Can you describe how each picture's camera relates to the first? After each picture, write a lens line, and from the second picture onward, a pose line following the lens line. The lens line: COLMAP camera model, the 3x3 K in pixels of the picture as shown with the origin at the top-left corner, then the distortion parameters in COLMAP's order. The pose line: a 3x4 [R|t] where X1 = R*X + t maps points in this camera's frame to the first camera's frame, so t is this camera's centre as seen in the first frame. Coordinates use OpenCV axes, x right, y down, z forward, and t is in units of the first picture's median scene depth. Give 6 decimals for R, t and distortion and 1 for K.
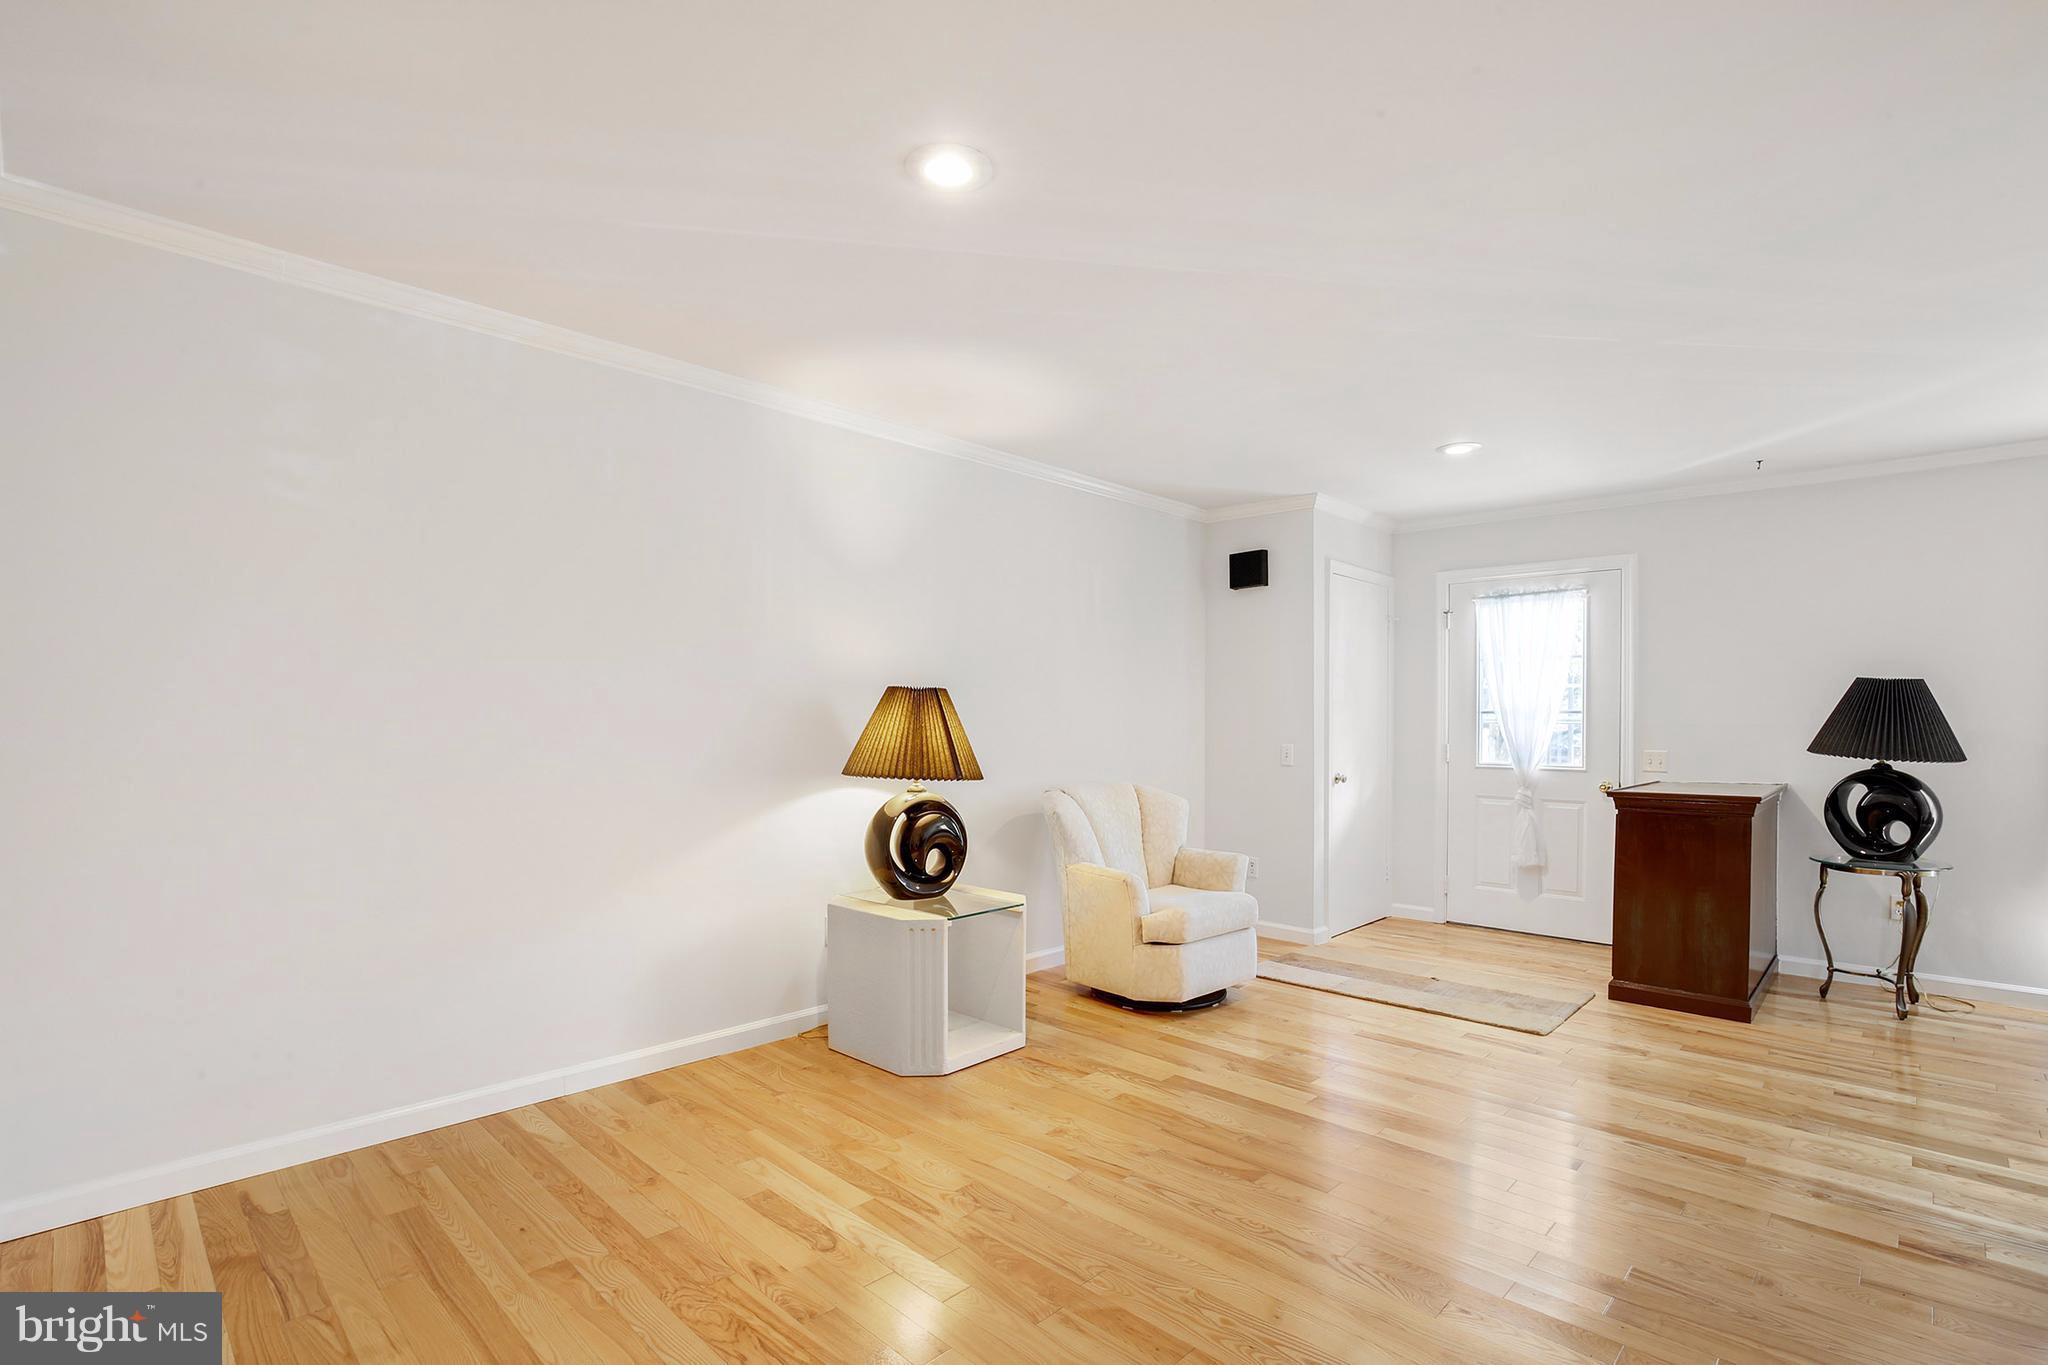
lens RADIAL K [[937.7, 0, 1042.8], [0, 937.7, 727.3], [0, 0, 1]] dist [-0.030441, 0.000279]
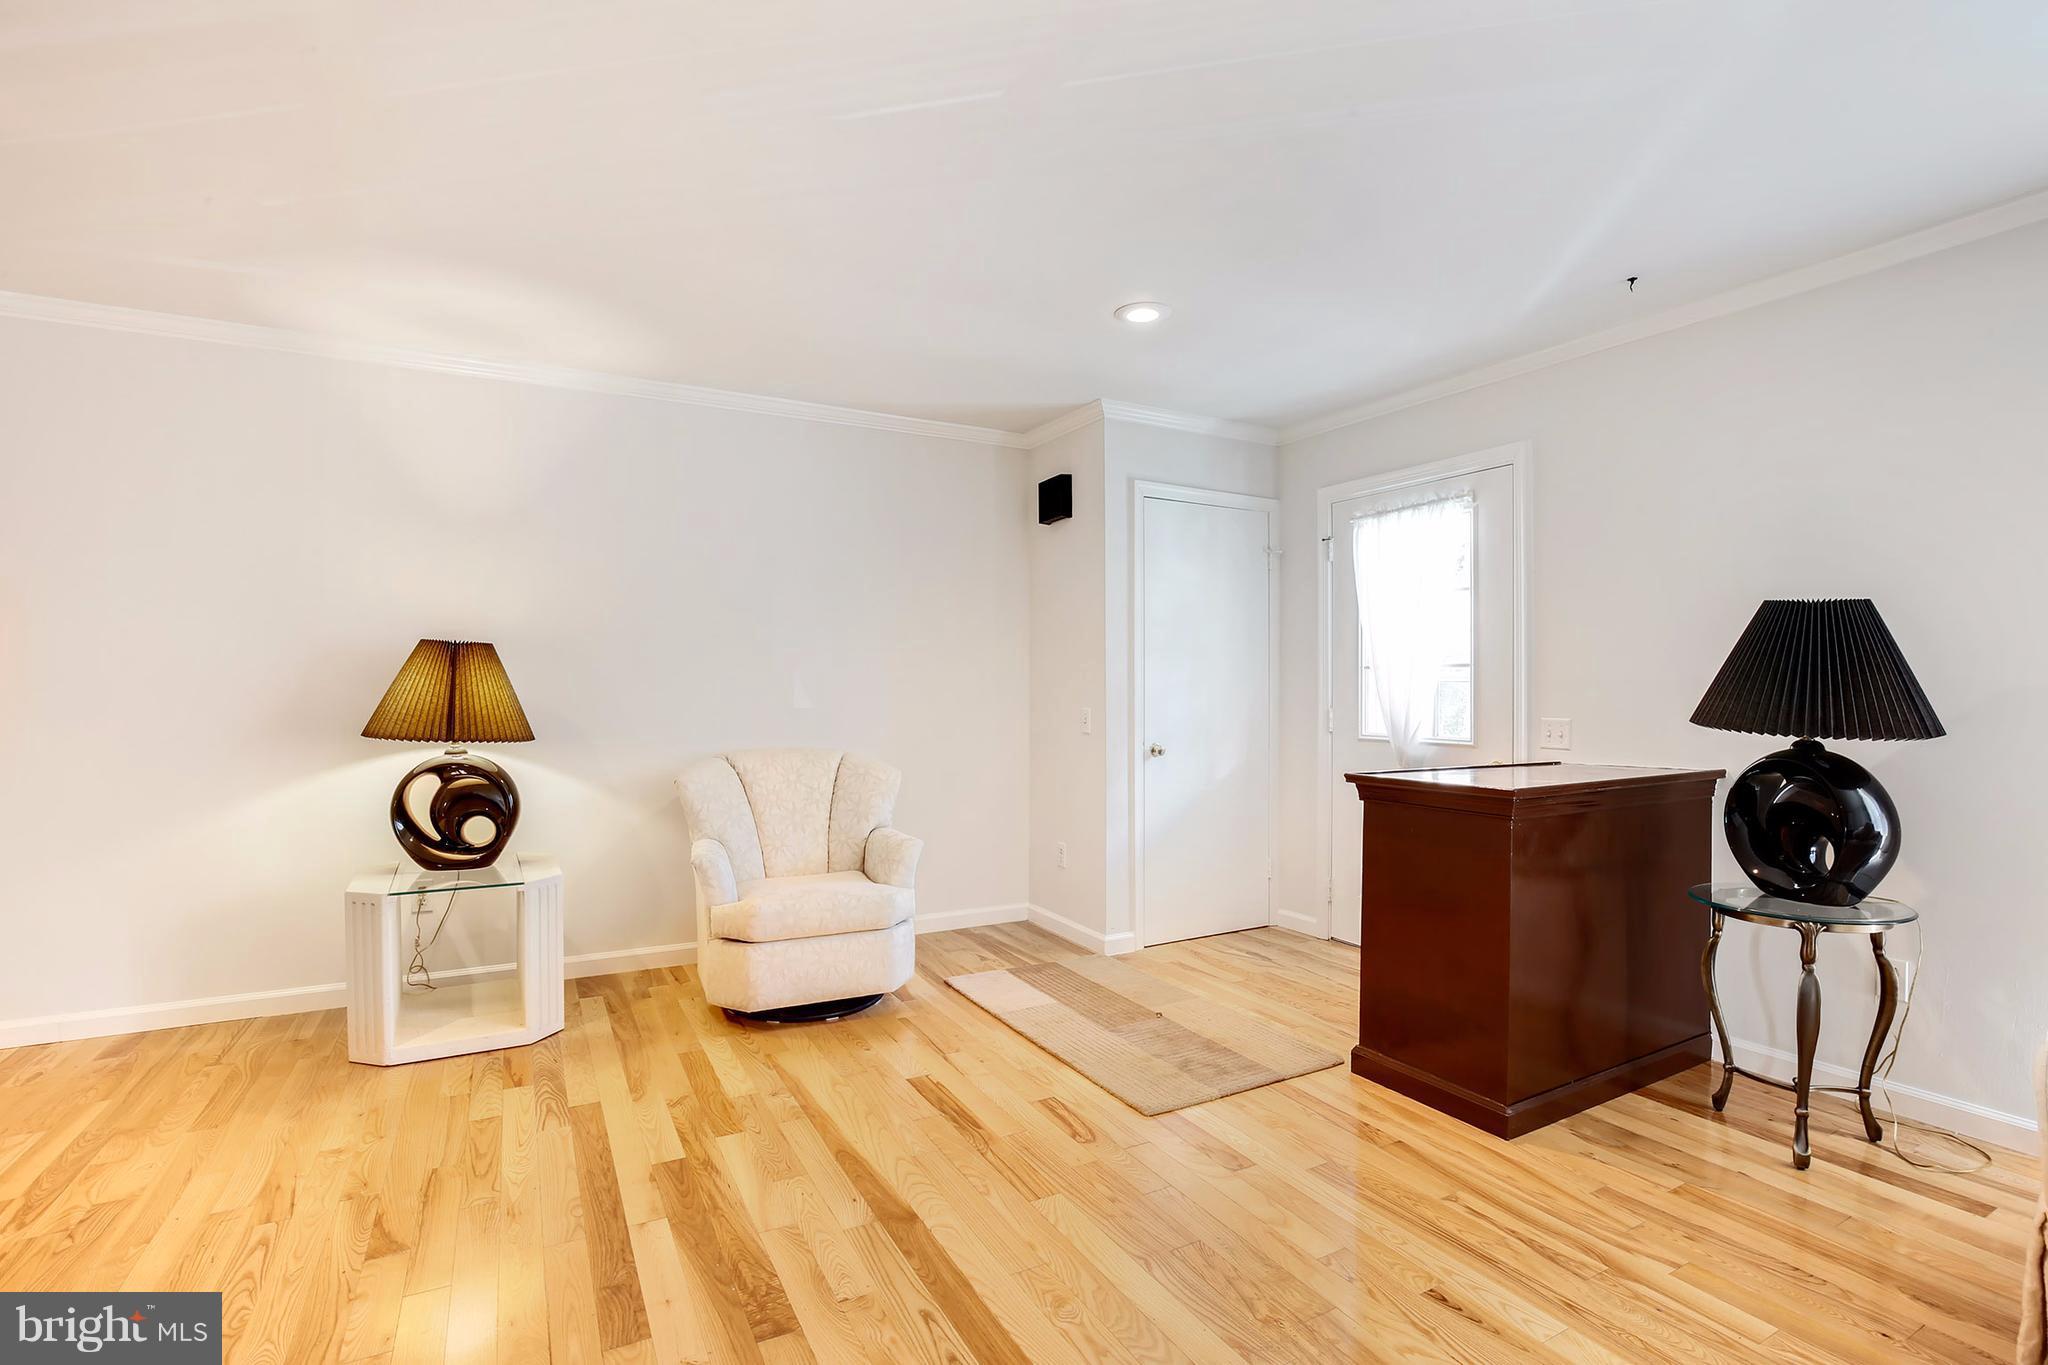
lens RADIAL K [[935.3, 0, 1018.2], [0, 935.3, 682.1], [0, 0, 1]] dist [-0.039997, 0.009788]
pose [[0.955229, -0.004224, -0.295836, 0.608268], [0.000736, 0.999929, -0.011900, 0.007893], [0.295865, 0.011149, 0.955165, 0.266042]]
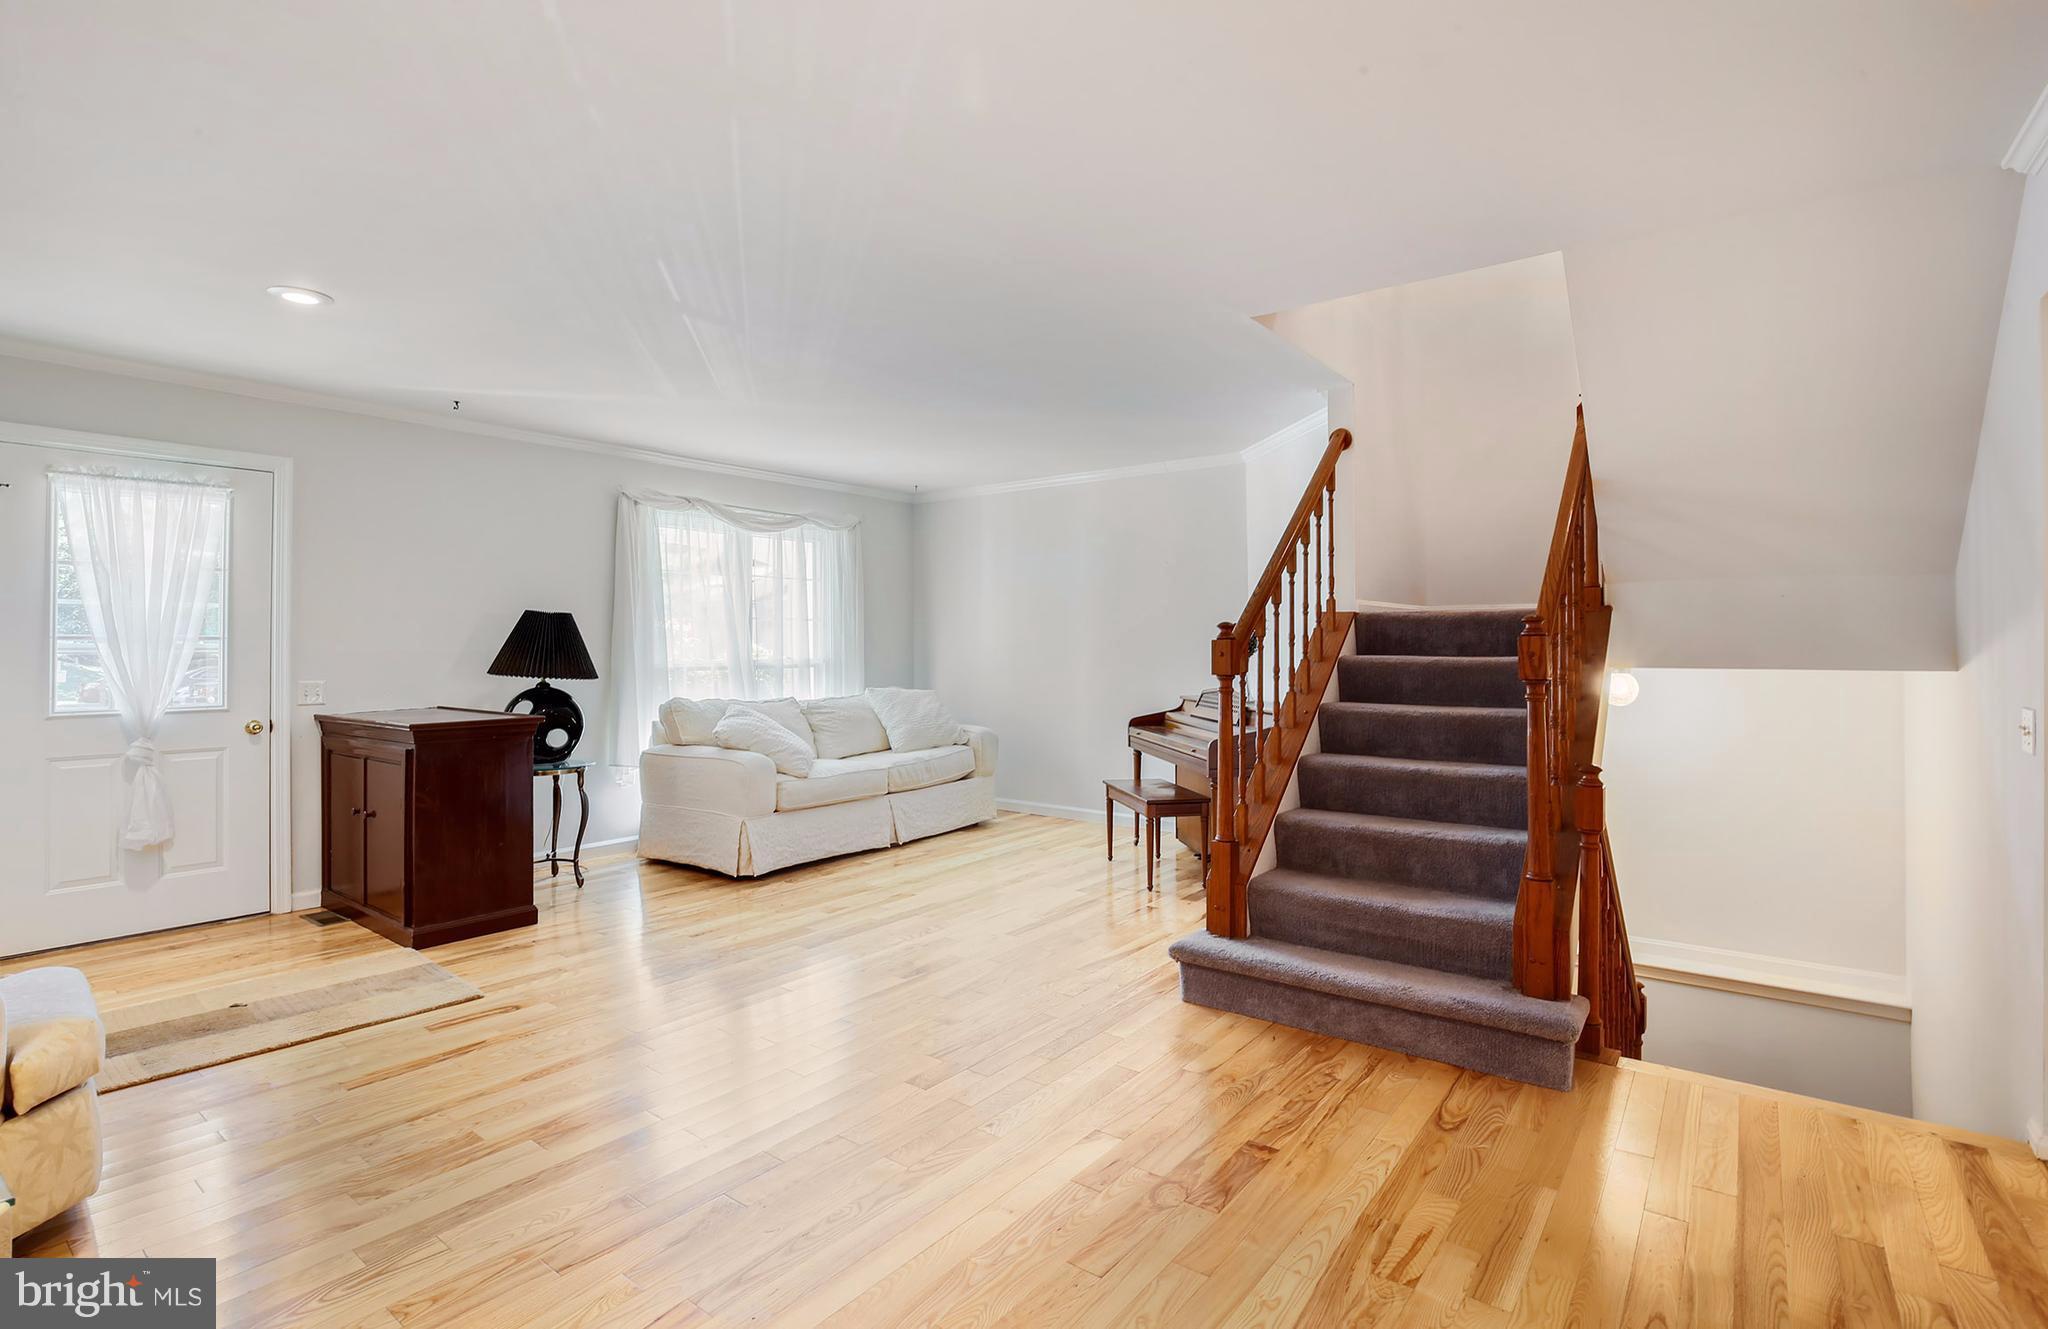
lens RADIAL K [[973.5, 0, 990.7], [0, 973.5, 635.2], [0, 0, 1]] dist [-0.025179, 0.000228]
pose [[-0.079460, 0.006596, 0.996816, -0.409158], [0.009422, 0.999938, -0.005866, -0.009685], [-0.996794, 0.008926, -0.079517, 0.525788]]
